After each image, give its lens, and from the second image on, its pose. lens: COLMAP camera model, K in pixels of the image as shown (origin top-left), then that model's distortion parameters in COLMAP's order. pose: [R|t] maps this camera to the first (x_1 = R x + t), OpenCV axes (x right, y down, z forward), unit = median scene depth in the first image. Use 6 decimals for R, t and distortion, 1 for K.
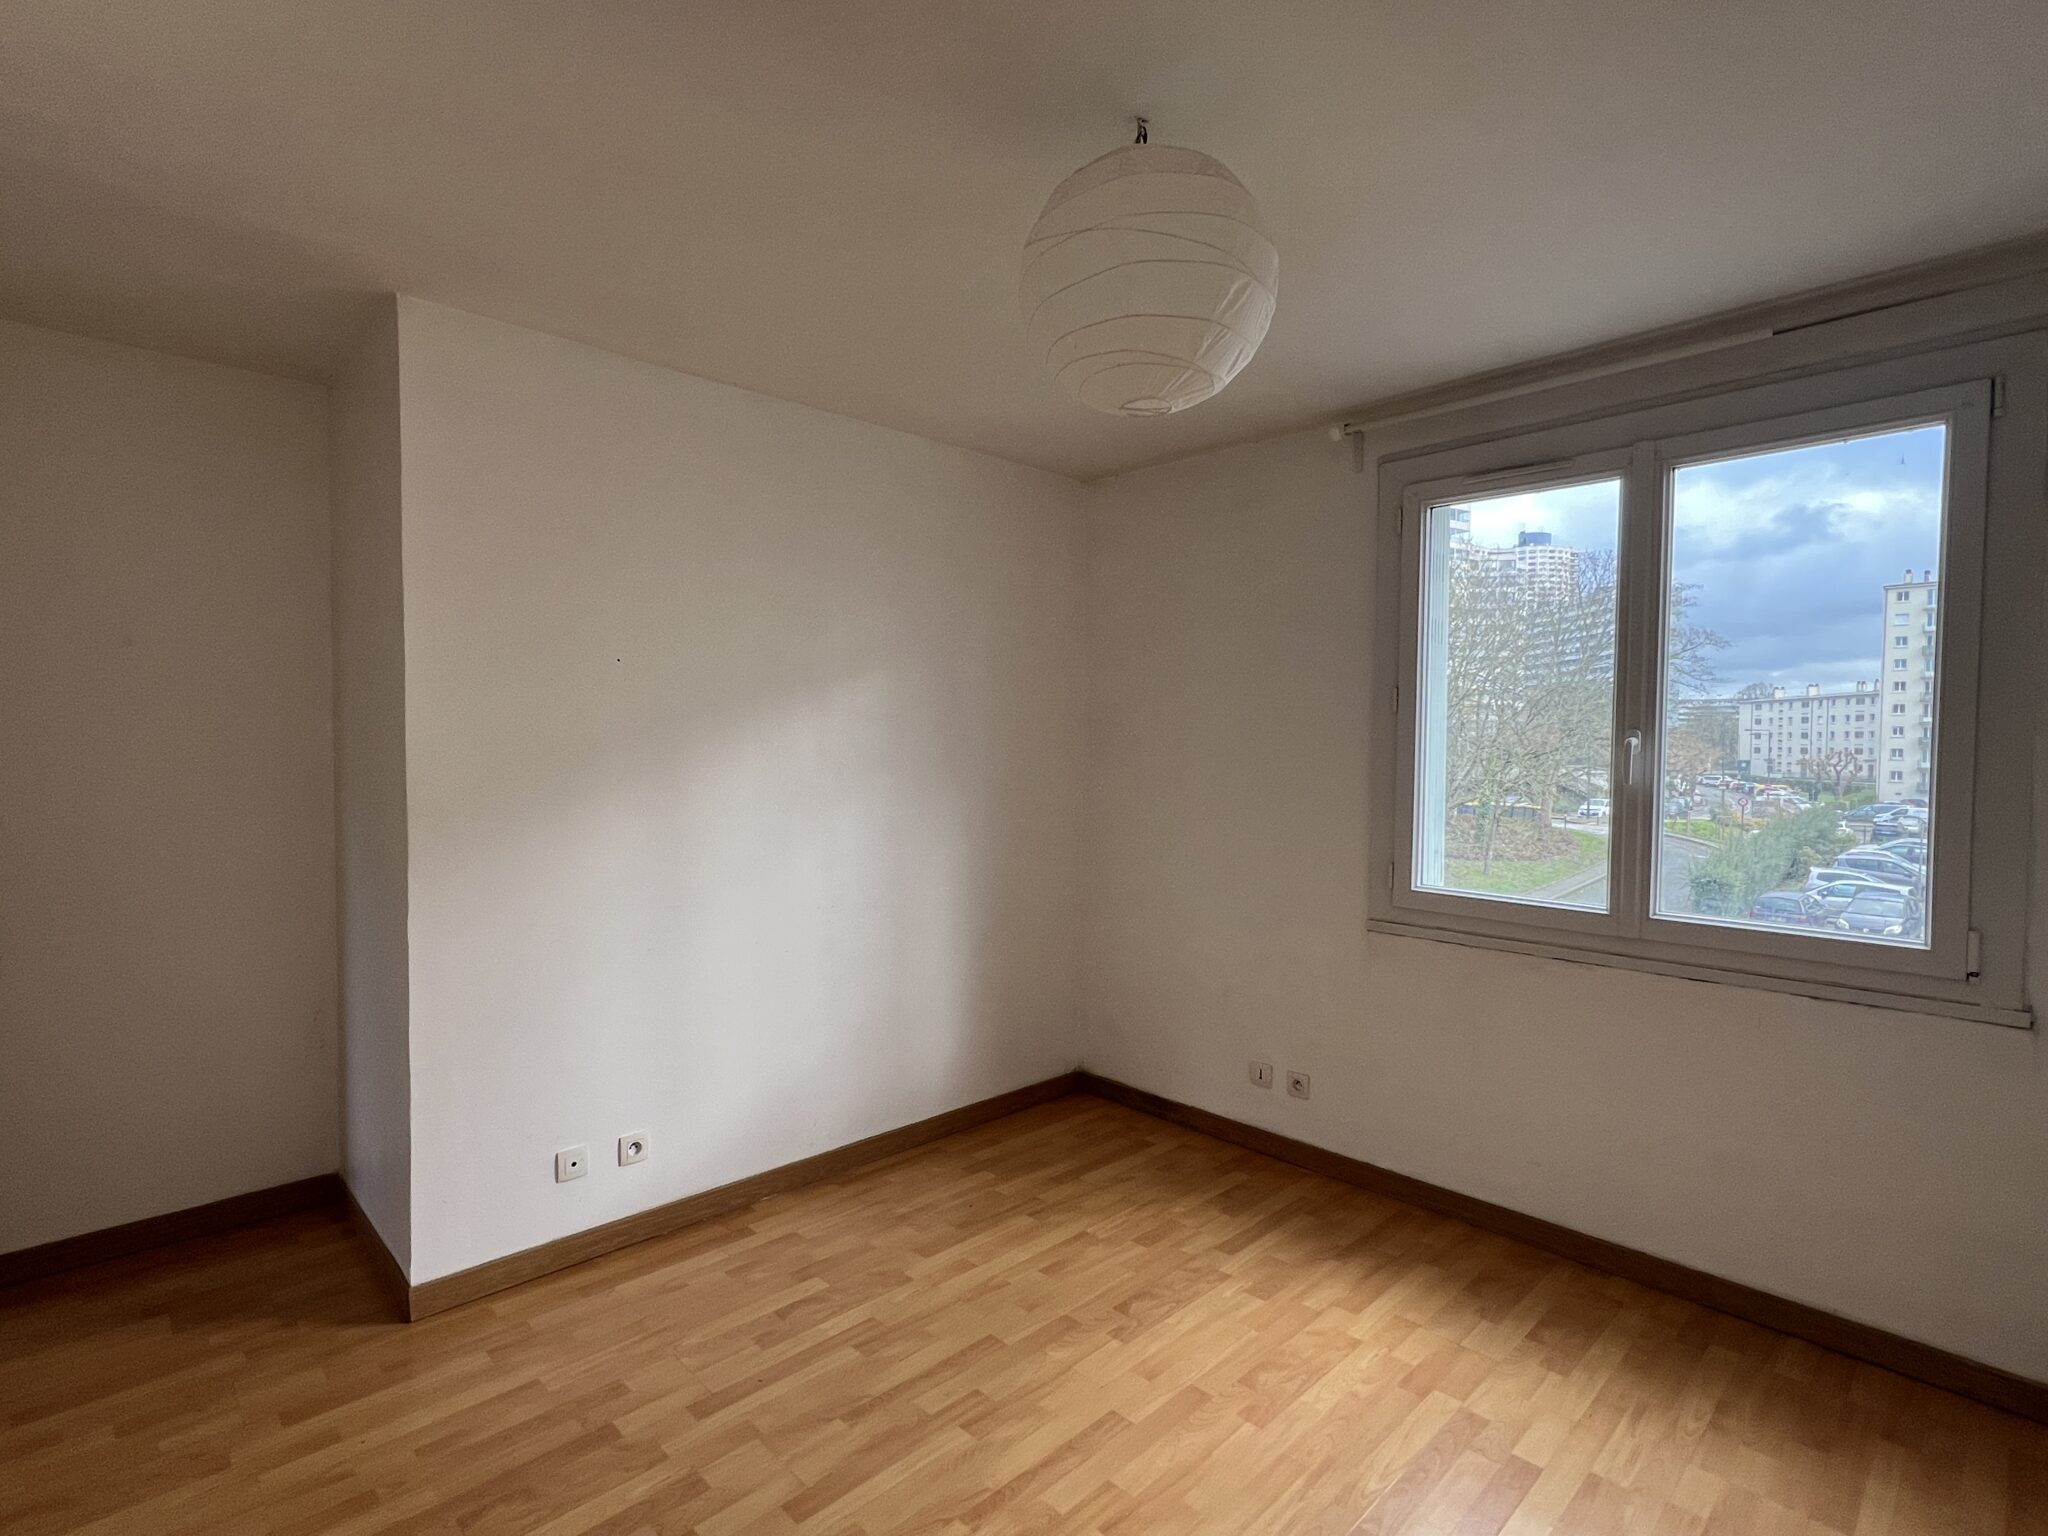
lens RADIAL K [[987.6, 0, 1016.8], [0, 987.6, 756.9], [0, 0, 1]] dist [0.003440, 0.000277]
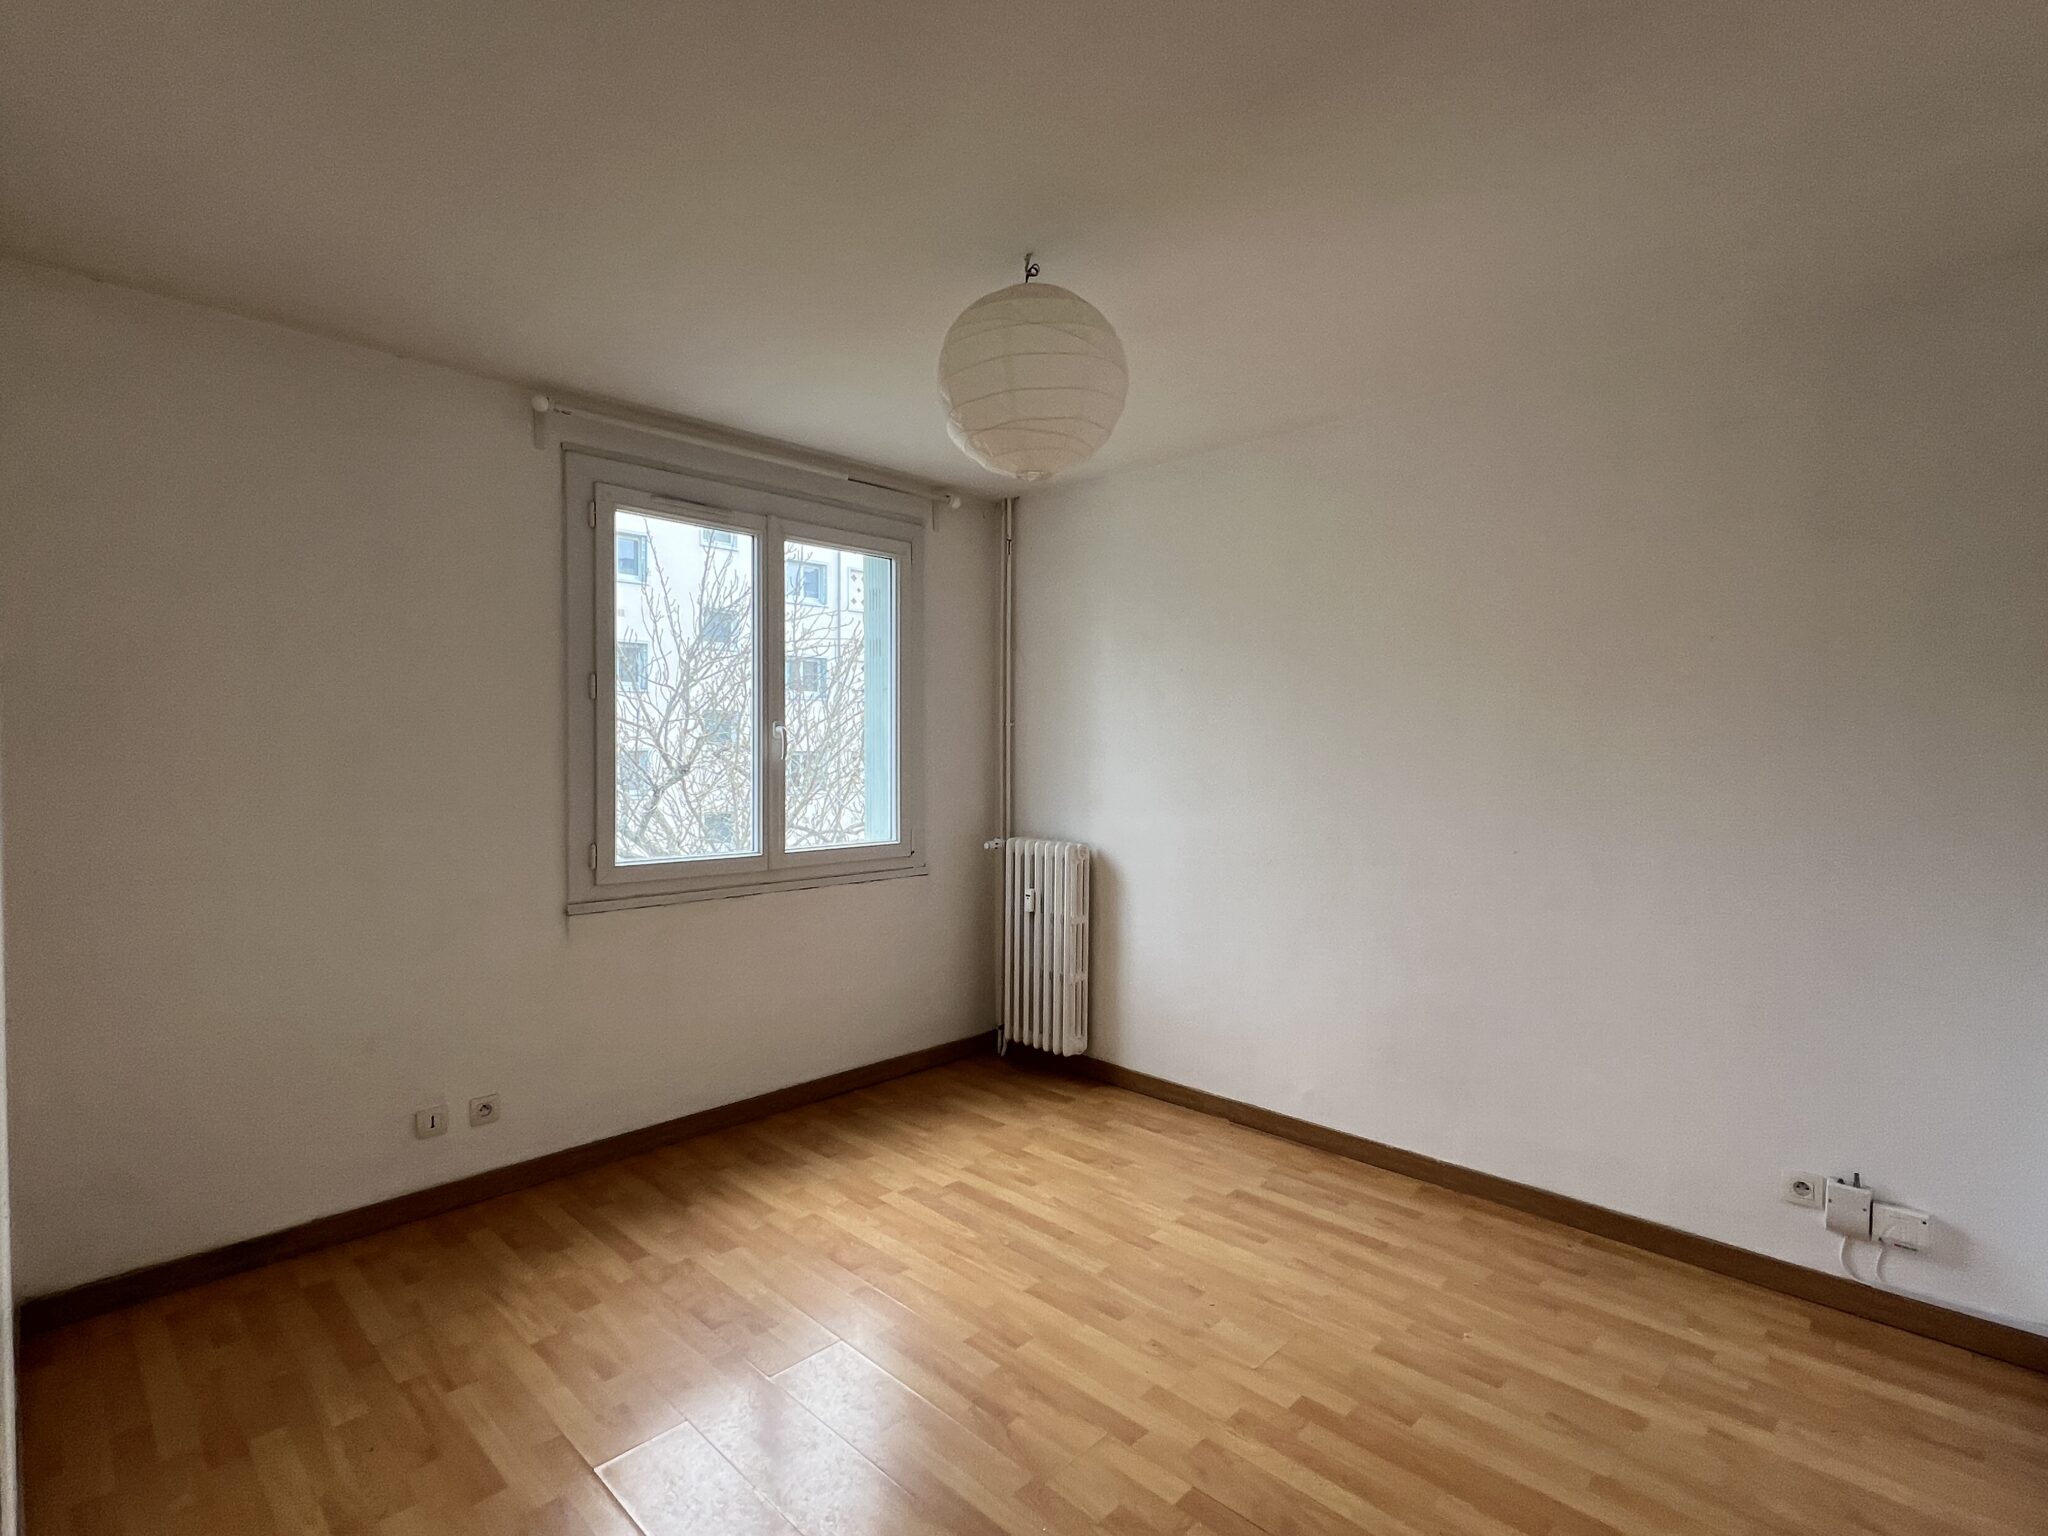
lens RADIAL K [[987.6, 0, 1013.0], [0, 987.6, 759.3], [0, 0, 1]] dist [0.003440, 0.000277]
pose [[-0.008158, -0.018924, 0.999788, -0.742990], [0.011689, 0.999751, 0.019019, 0.003779], [-0.999898, 0.011841, -0.007935, 0.642651]]
